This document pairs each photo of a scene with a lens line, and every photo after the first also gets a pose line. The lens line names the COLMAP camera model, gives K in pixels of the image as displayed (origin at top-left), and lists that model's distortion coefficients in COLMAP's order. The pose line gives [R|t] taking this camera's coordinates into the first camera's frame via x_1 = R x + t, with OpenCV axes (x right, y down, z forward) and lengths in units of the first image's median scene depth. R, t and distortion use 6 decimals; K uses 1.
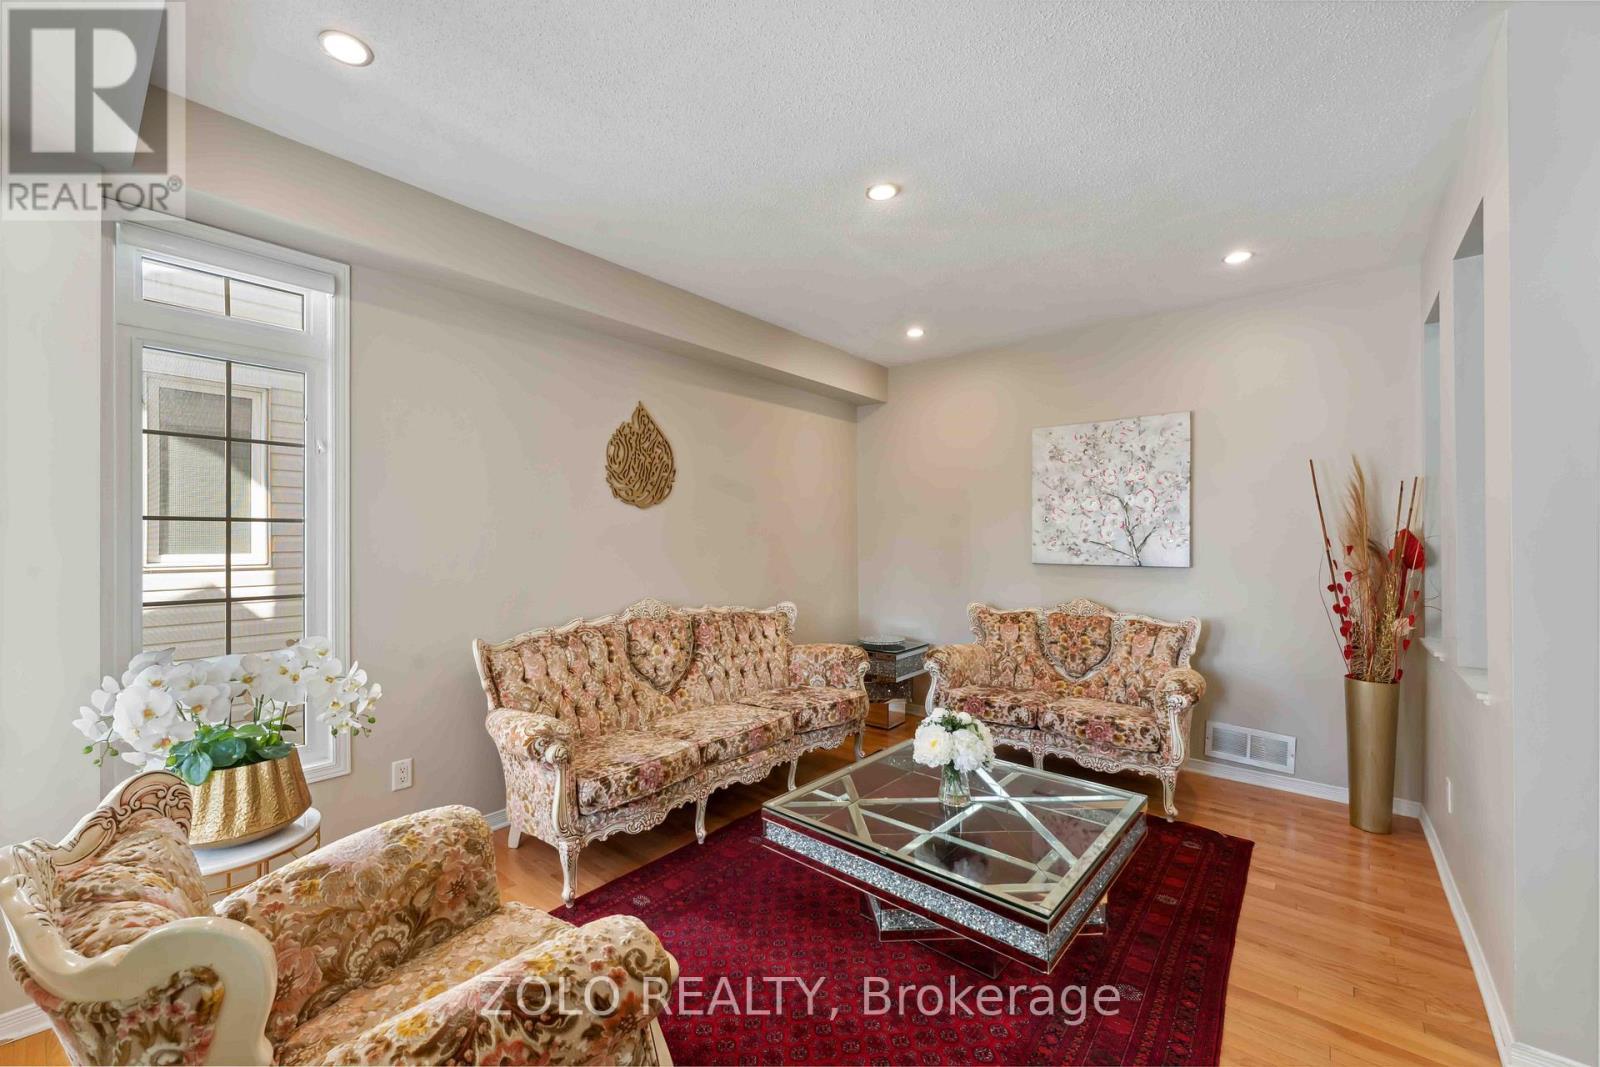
lens RADIAL K [[636.2, 0, 791.2], [0, 636.2, 536.8], [0, 0, 1]] dist [0.001528, -0.000016]
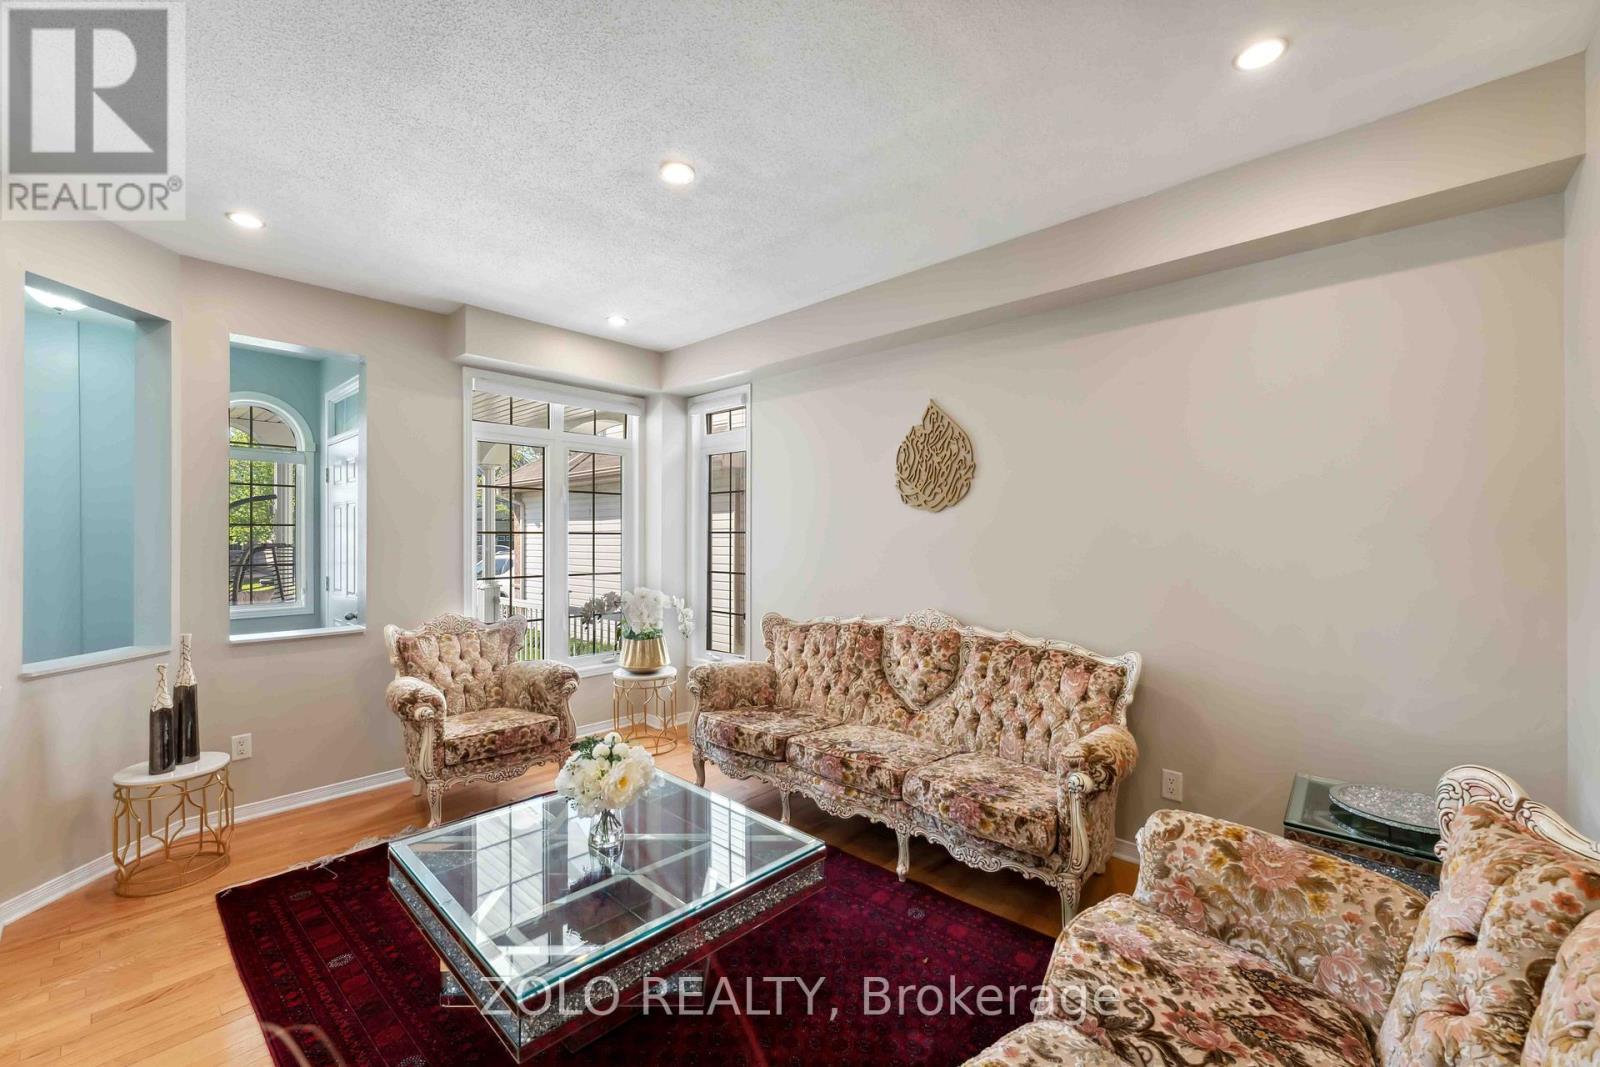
lens RADIAL K [[656.7, 0, 781.7], [0, 656.7, 538.1], [0, 0, 1]] dist [0.002261, 0.000171]
pose [[-0.061387, 0.002649, -0.998111, 0.735934], [0.002359, 0.999994, 0.002509, -0.009463], [0.998111, -0.002201, -0.061393, 0.821320]]
